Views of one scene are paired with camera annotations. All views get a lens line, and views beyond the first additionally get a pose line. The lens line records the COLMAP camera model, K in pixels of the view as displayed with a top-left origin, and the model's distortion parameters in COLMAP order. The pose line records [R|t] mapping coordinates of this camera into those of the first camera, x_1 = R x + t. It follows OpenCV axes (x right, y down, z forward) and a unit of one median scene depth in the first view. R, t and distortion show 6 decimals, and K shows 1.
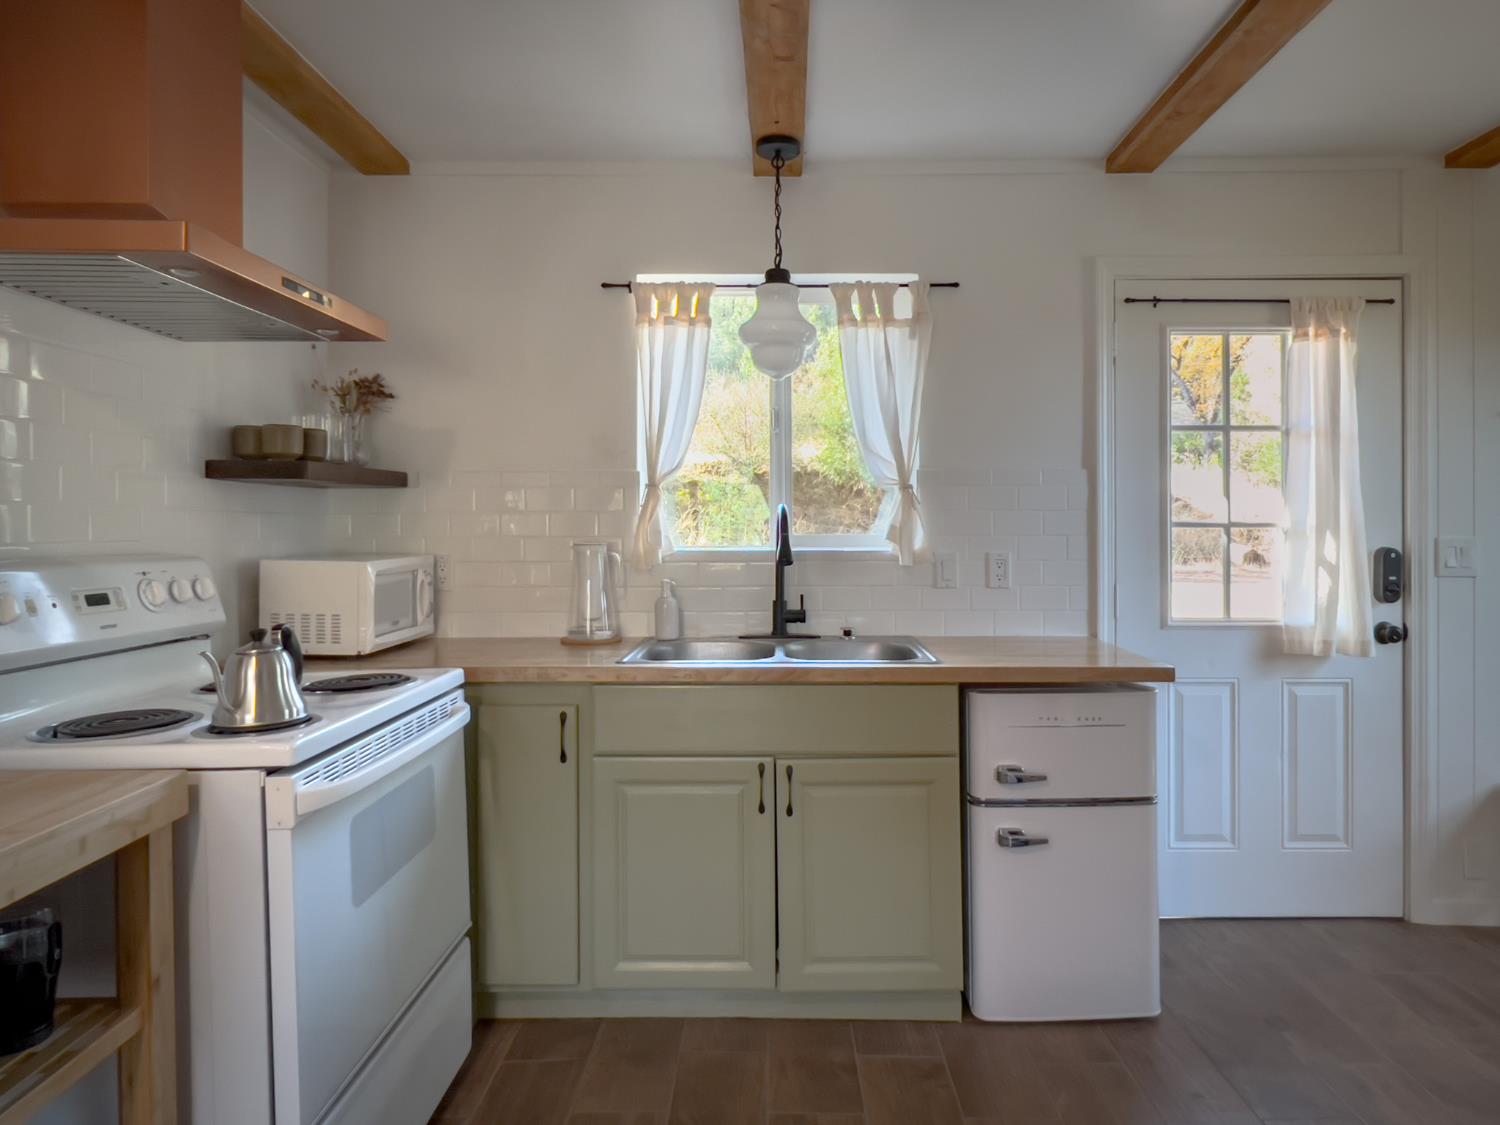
lens RADIAL K [[924.3, 0, 751.9], [0, 924.3, 521.8], [0, 0, 1]] dist [-0.023640, -0.000476]
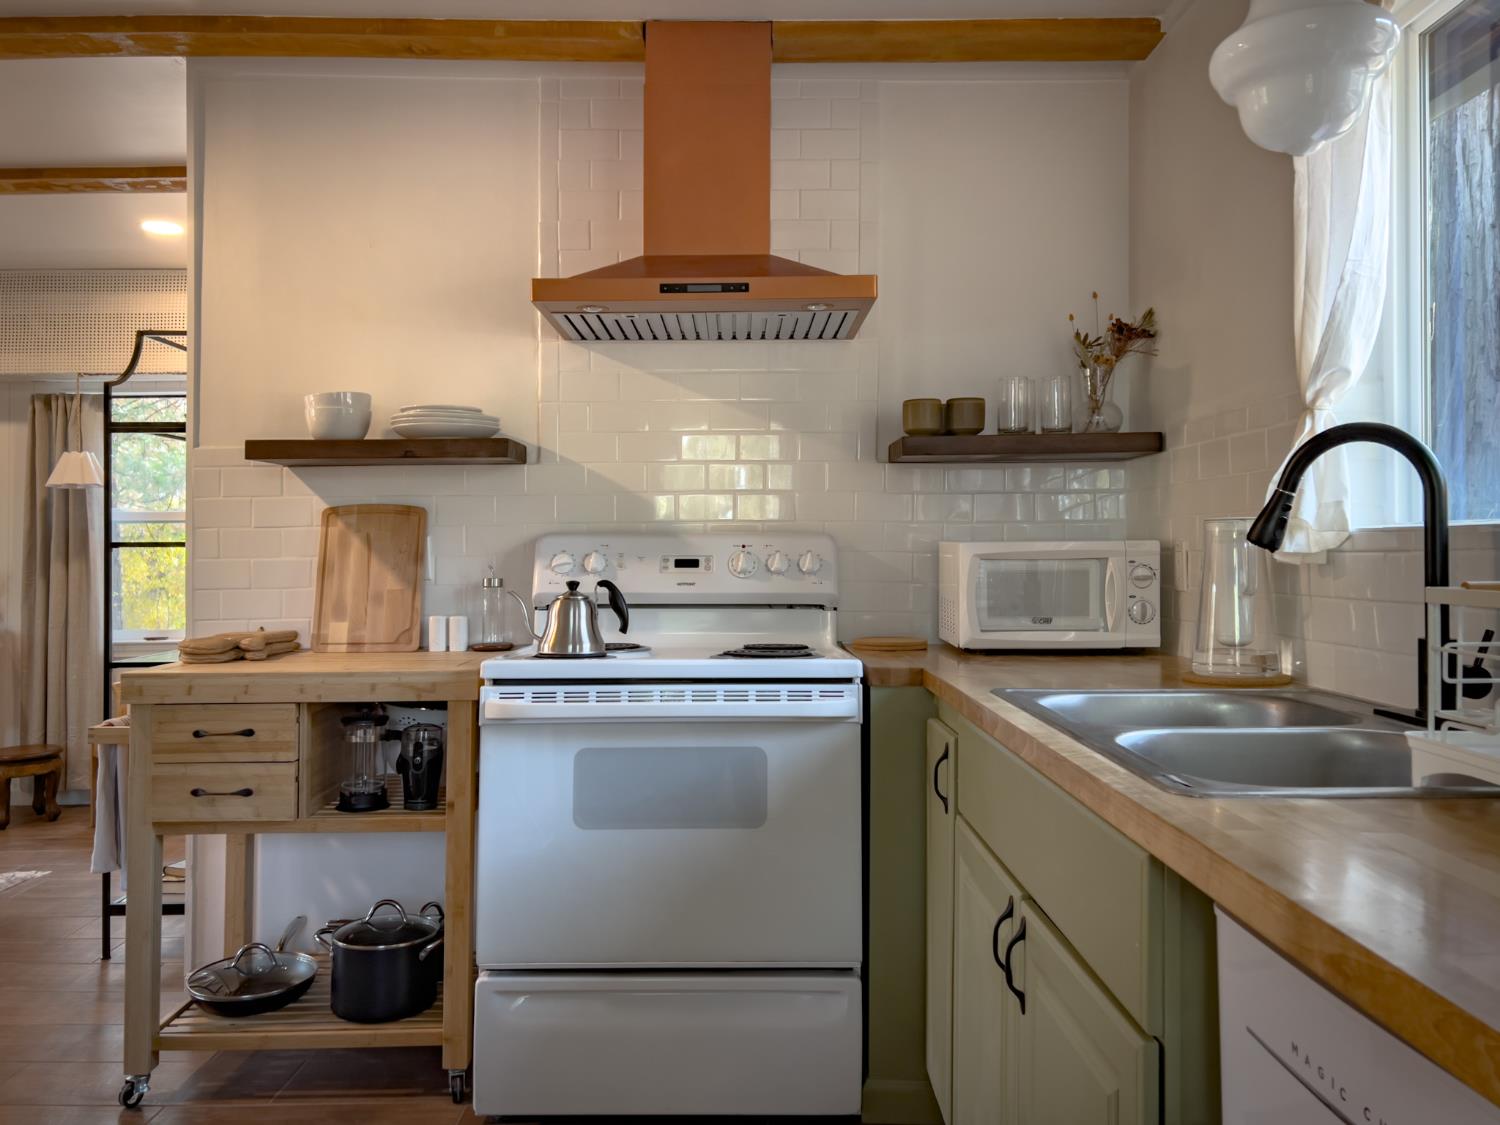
lens RADIAL K [[1149.3, 0, 747.0], [0, 1149.3, 538.8], [0, 0, 1]] dist [0.031434, -0.006470]
pose [[0.038237, -0.007096, -0.999243, 0.675081], [0.005895, 0.999959, -0.006875, 0.045429], [0.999251, -0.005628, 0.038278, 0.747873]]
